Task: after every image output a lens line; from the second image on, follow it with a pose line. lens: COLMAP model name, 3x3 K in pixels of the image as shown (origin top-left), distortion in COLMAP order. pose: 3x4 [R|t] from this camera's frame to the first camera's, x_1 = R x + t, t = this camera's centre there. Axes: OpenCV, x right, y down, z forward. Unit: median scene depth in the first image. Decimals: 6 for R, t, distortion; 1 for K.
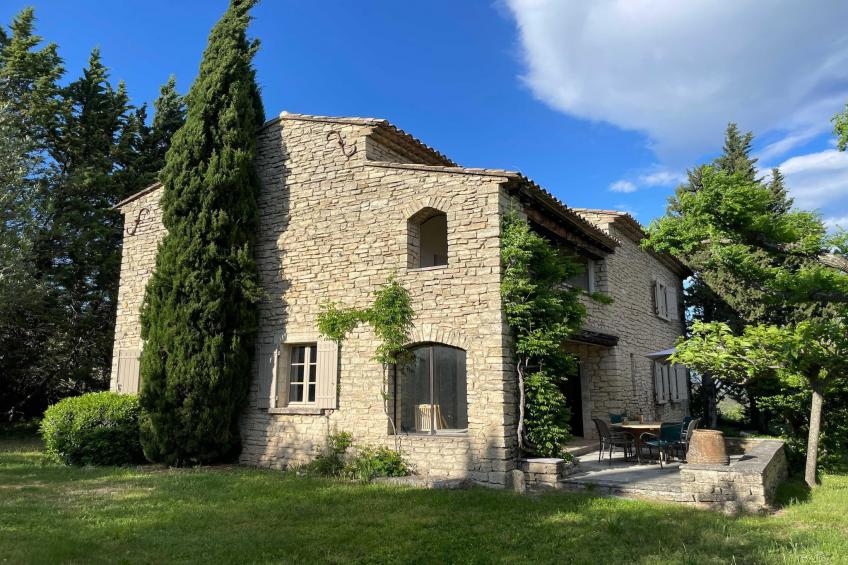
lens RADIAL K [[630.8, 0, 426.3], [0, 630.8, 274.5], [0, 0, 1]] dist [0.009514, -0.028381]
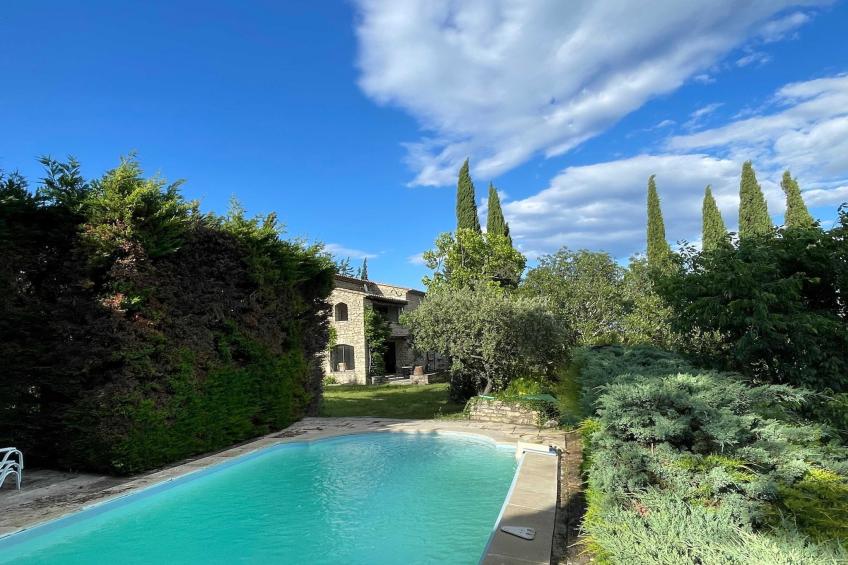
lens RADIAL K [[562.0, 0, 420.5], [0, 562.0, 276.6], [0, 0, 1]] dist [0.004273, -0.012376]
pose [[0.978775, -0.007246, 0.204810, -0.193675], [-0.003259, 0.998698, 0.050910, -0.392558], [-0.204912, -0.050497, 0.977477, -1.915277]]
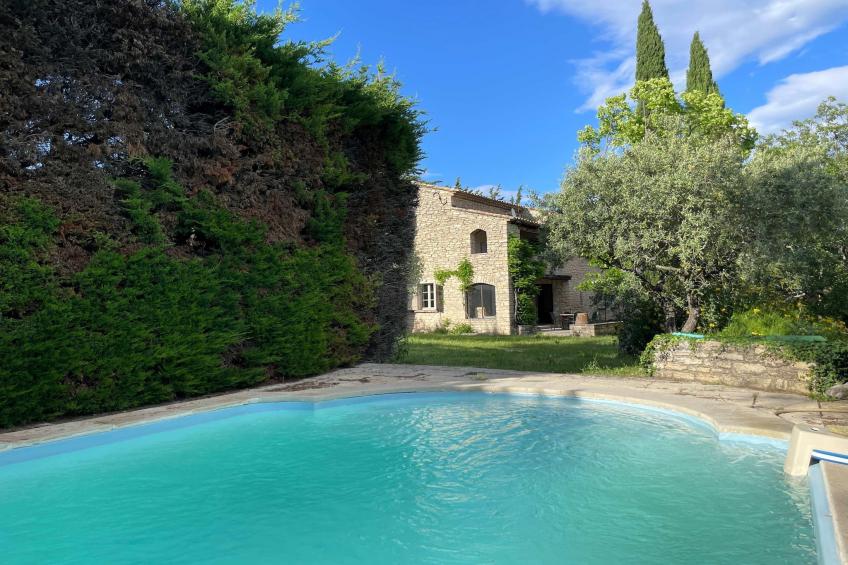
lens RADIAL K [[630.8, 0, 426.4], [0, 630.8, 275.6], [0, 0, 1]] dist [0.009514, -0.028381]
pose [[0.998267, -0.023794, -0.053822, -0.075337], [0.030552, 0.991247, 0.128440, -0.256089], [0.050294, -0.129861, 0.990256, -1.527492]]
